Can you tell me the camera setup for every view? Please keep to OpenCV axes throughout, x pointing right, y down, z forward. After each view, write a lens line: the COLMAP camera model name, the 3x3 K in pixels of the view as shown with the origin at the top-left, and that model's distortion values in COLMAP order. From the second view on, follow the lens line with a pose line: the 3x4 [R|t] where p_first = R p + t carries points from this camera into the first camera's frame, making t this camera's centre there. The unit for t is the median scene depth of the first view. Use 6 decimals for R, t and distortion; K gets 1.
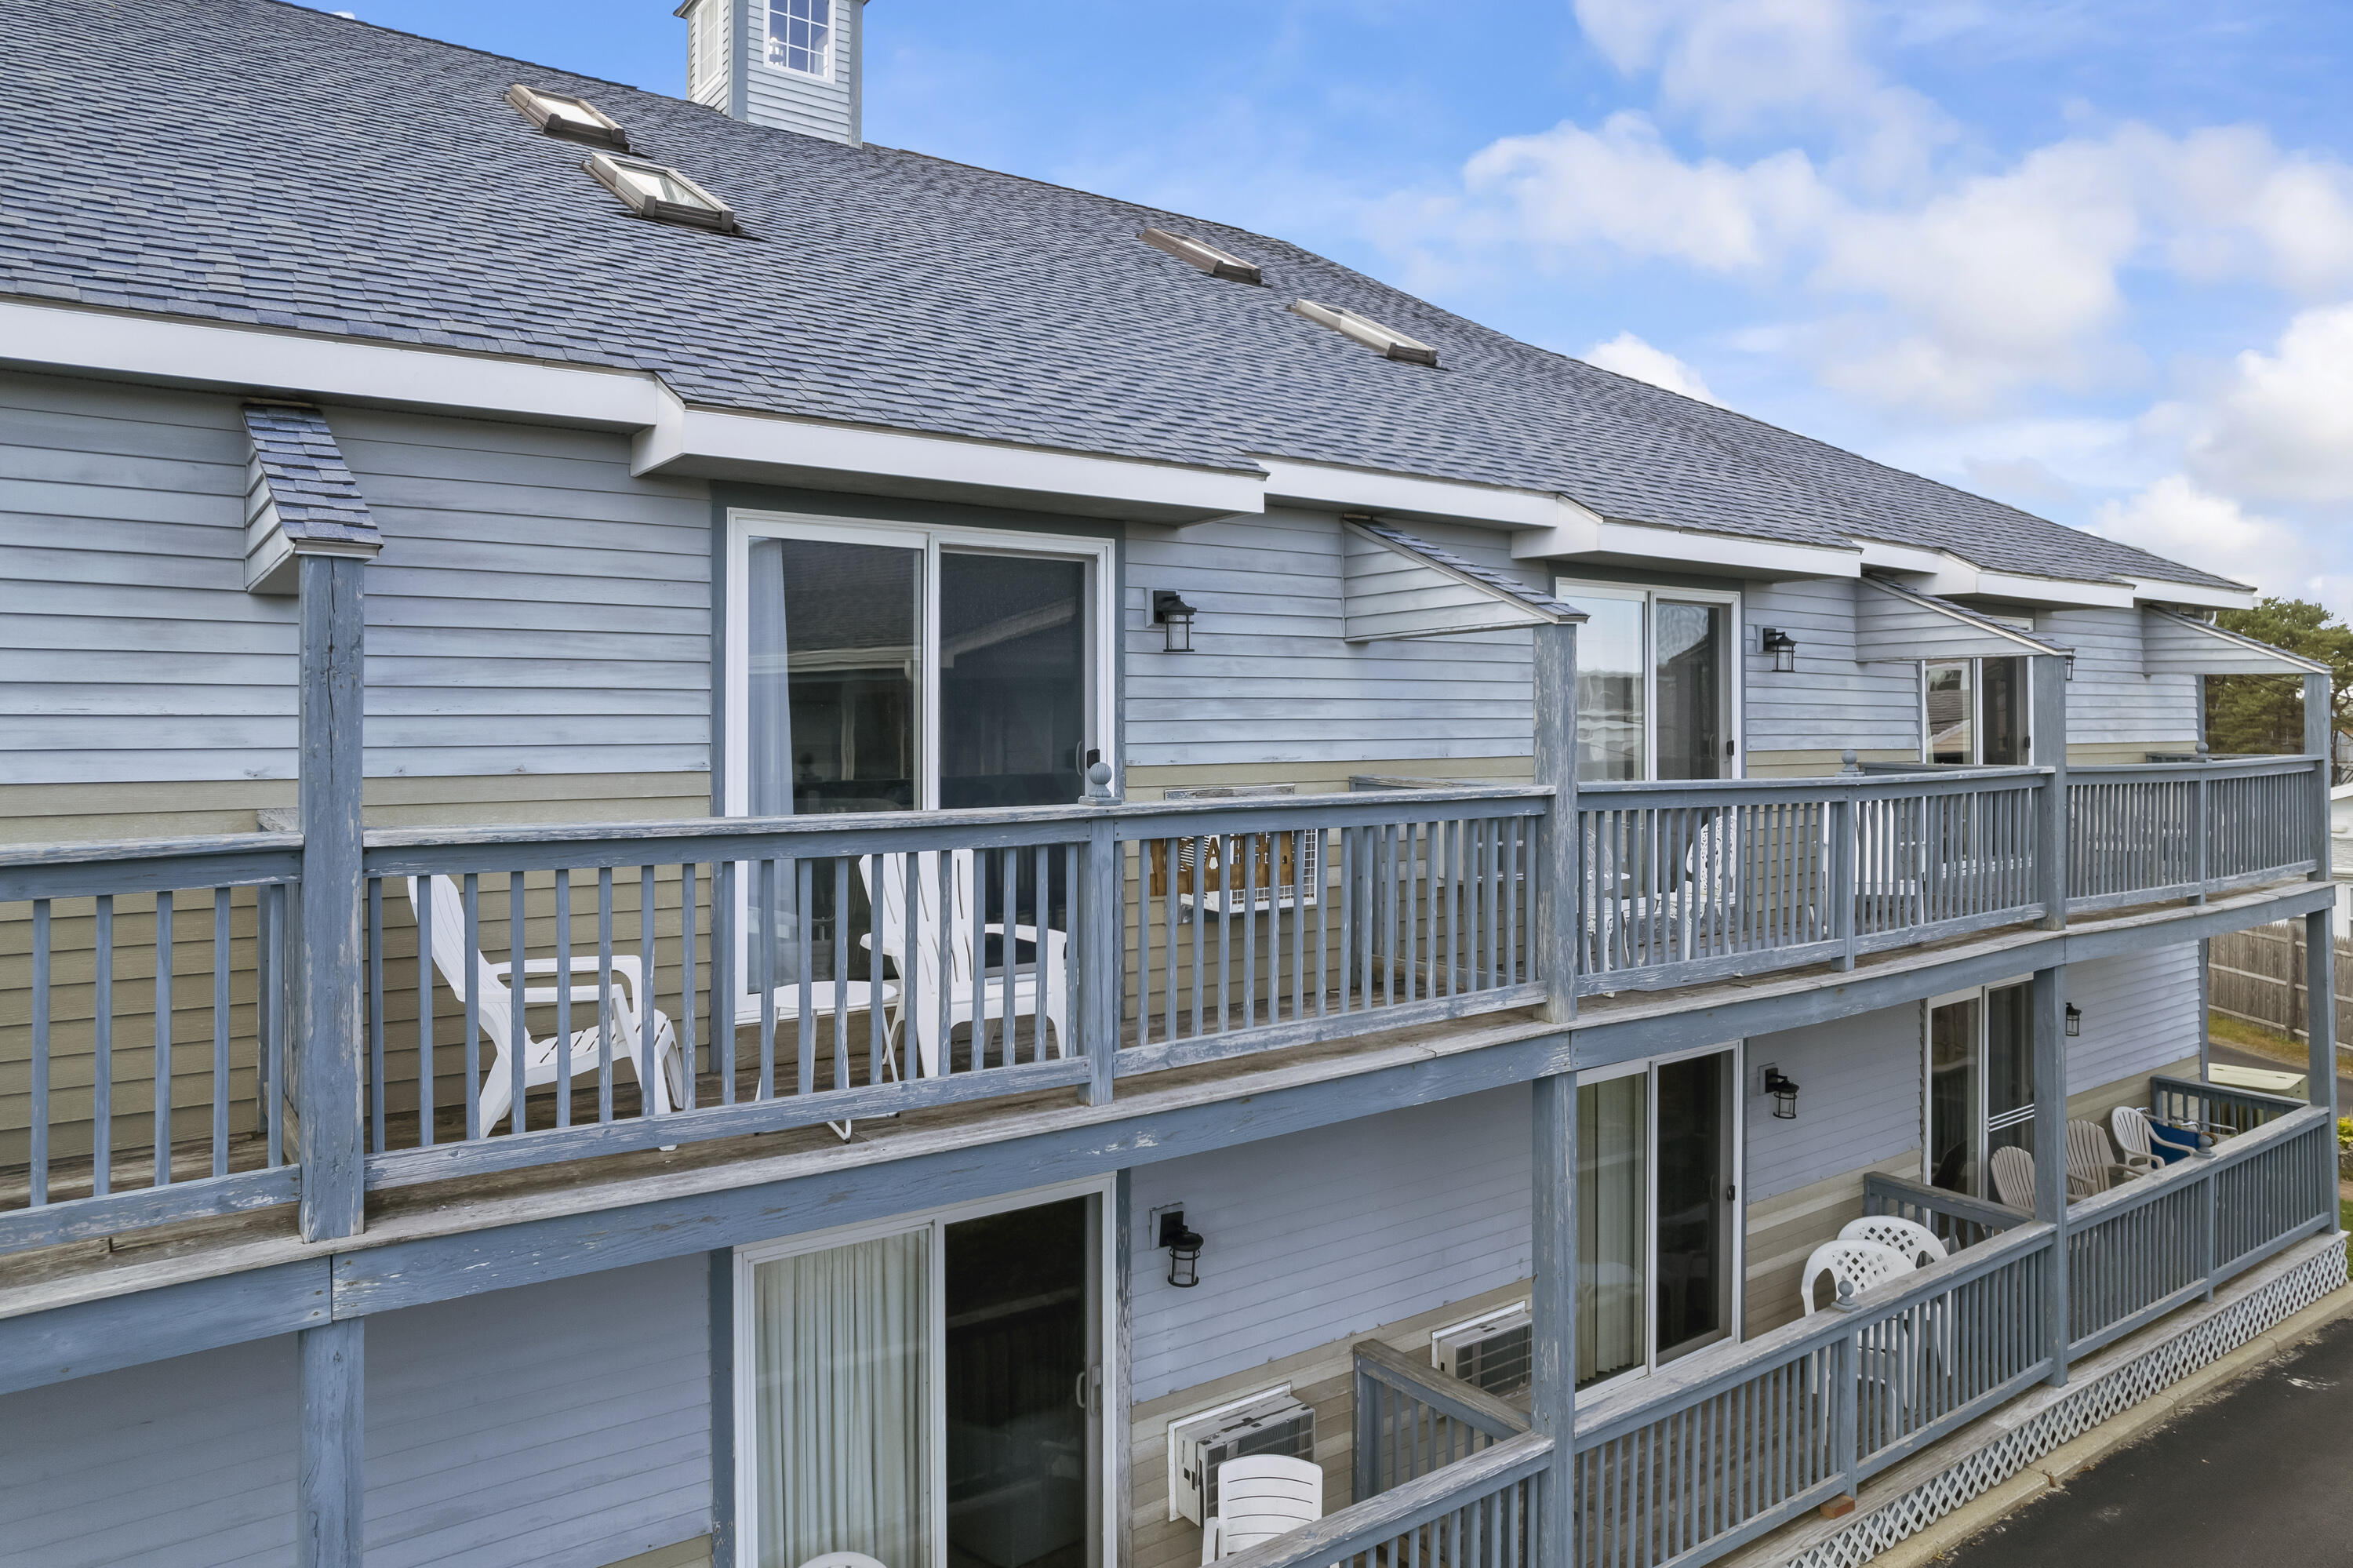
lens RADIAL K [[1538.1, 0, 1182.3], [0, 1538.1, 712.4], [0, 0, 1]] dist [-0.063609, 0.046796]
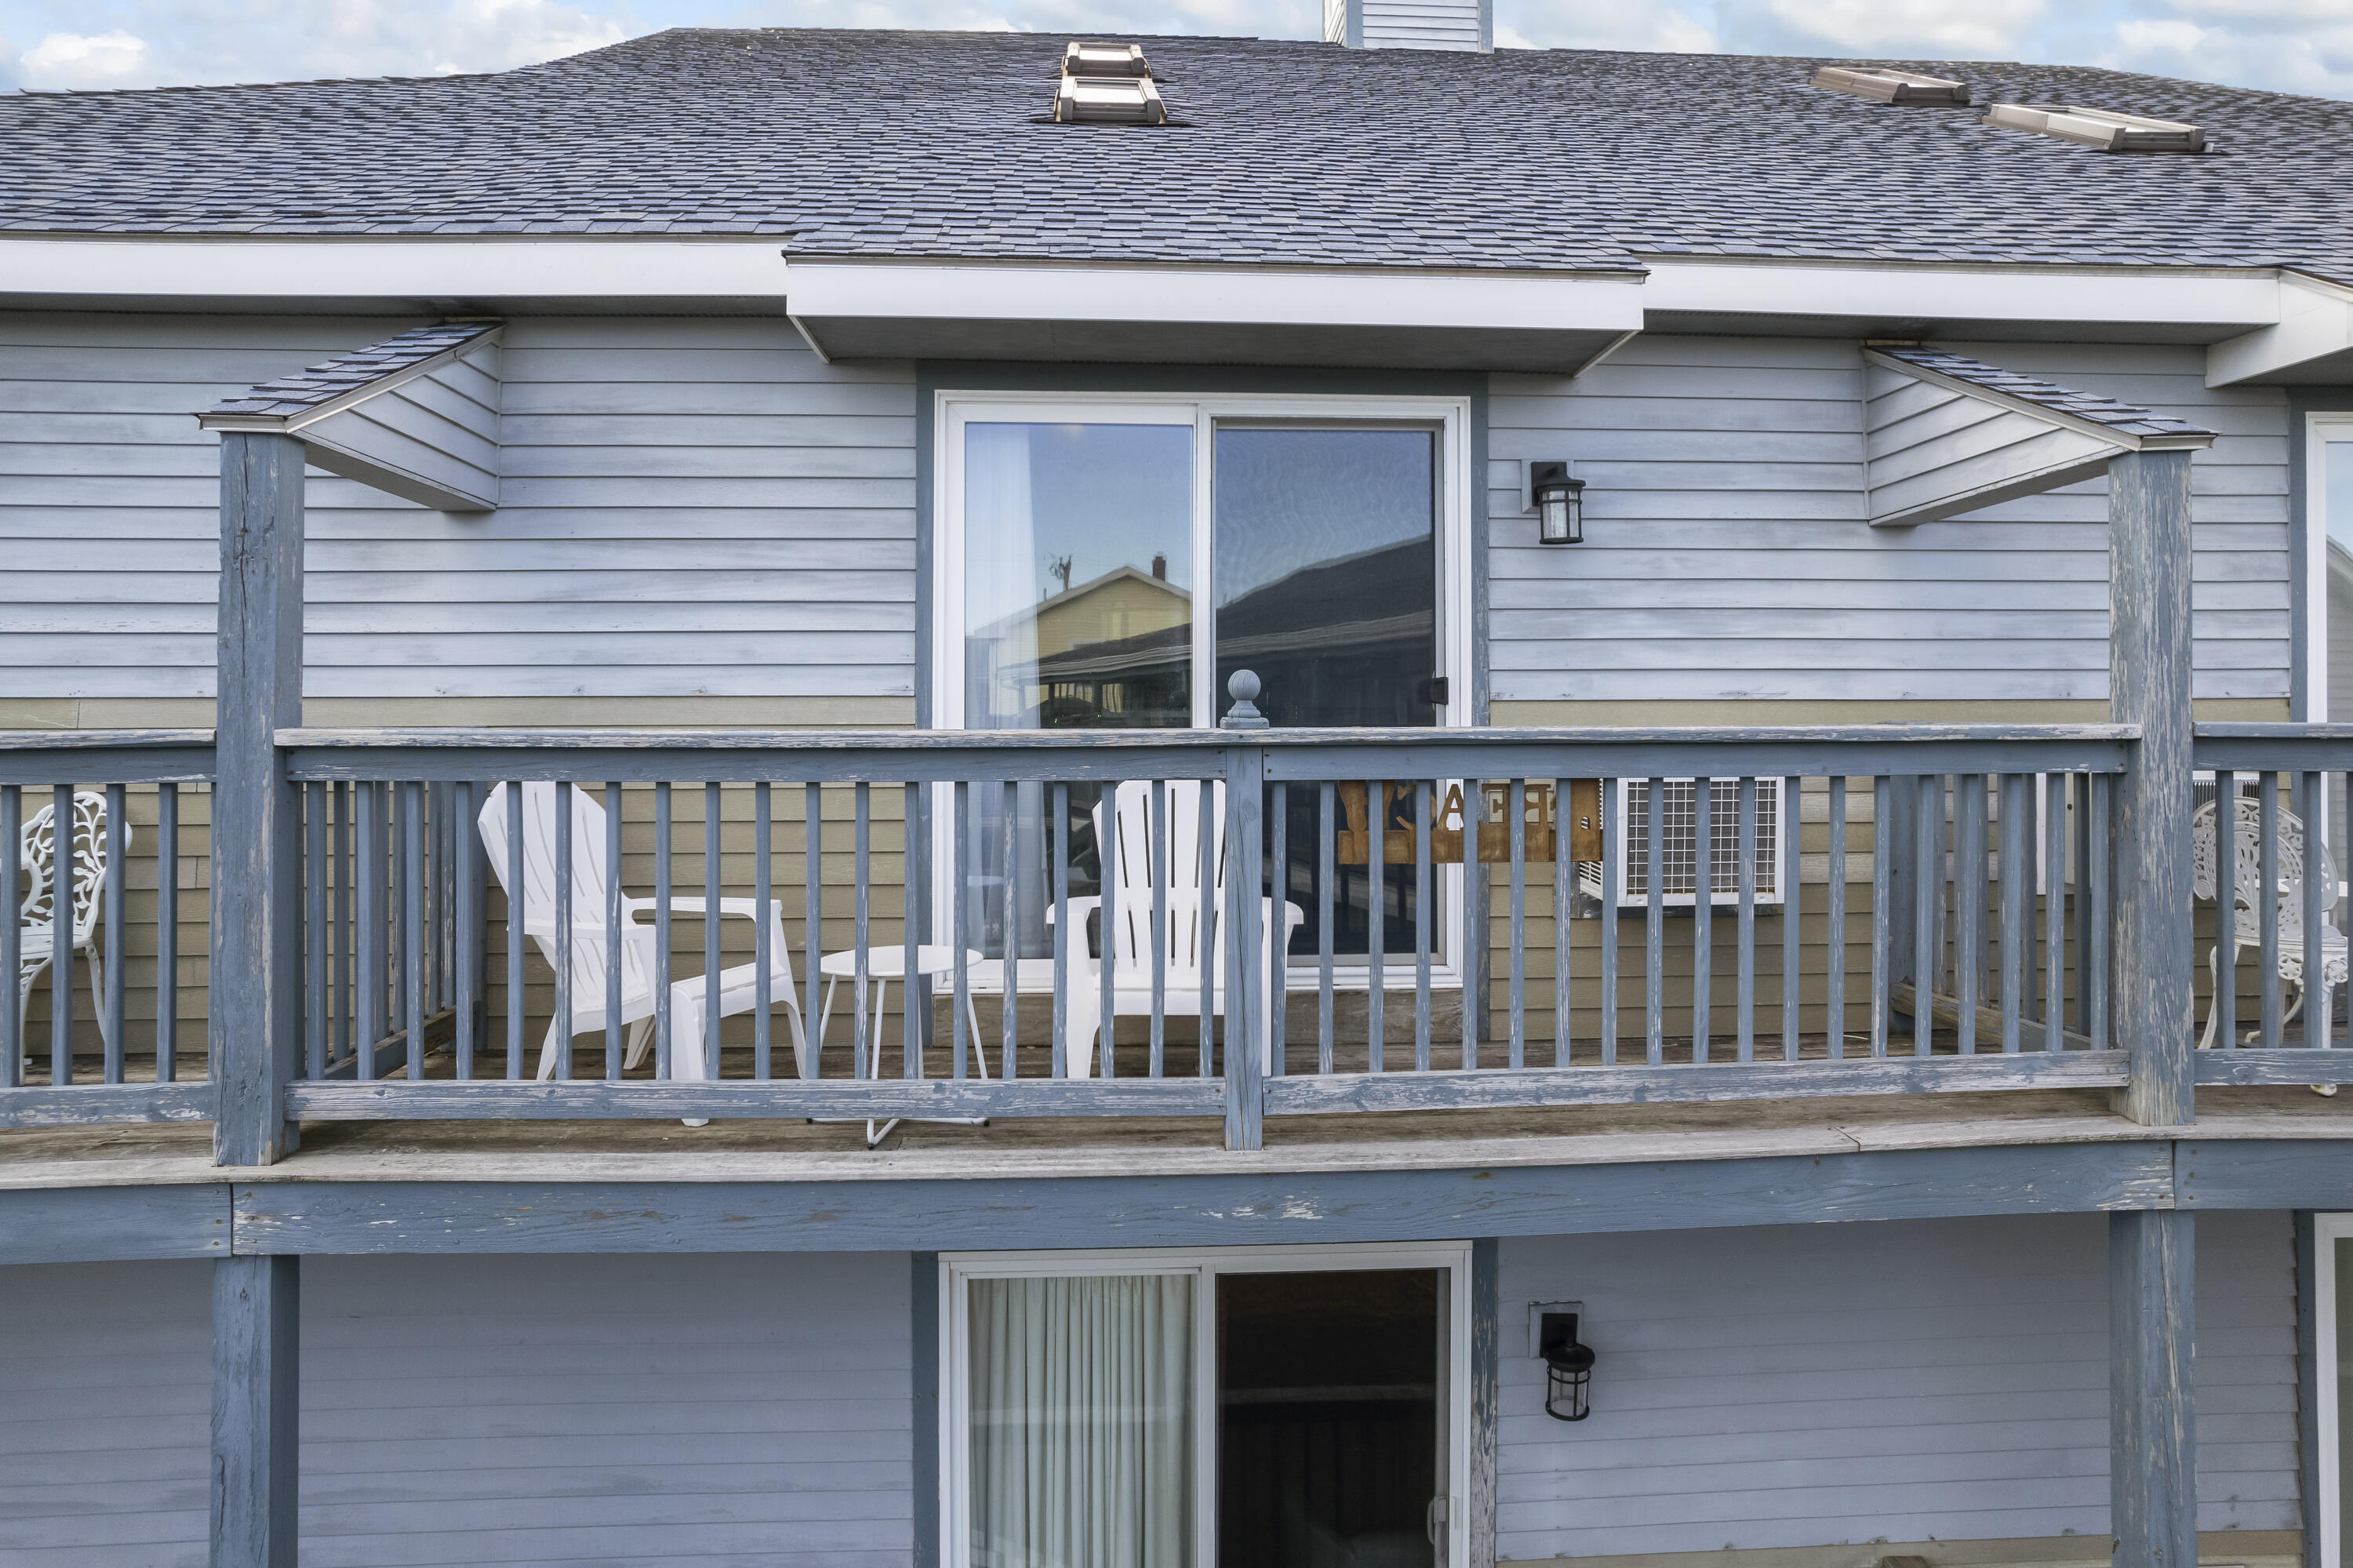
lens RADIAL K [[1538.1, 0, 1182.3], [0, 1538.1, 712.4], [0, 0, 1]] dist [-0.063609, 0.046796]
pose [[0.842780, -0.004425, -0.538239, 0.265660], [0.004619, 0.999989, -0.000989, 0.045768], [0.538238, -0.001652, 0.842791, 0.331030]]
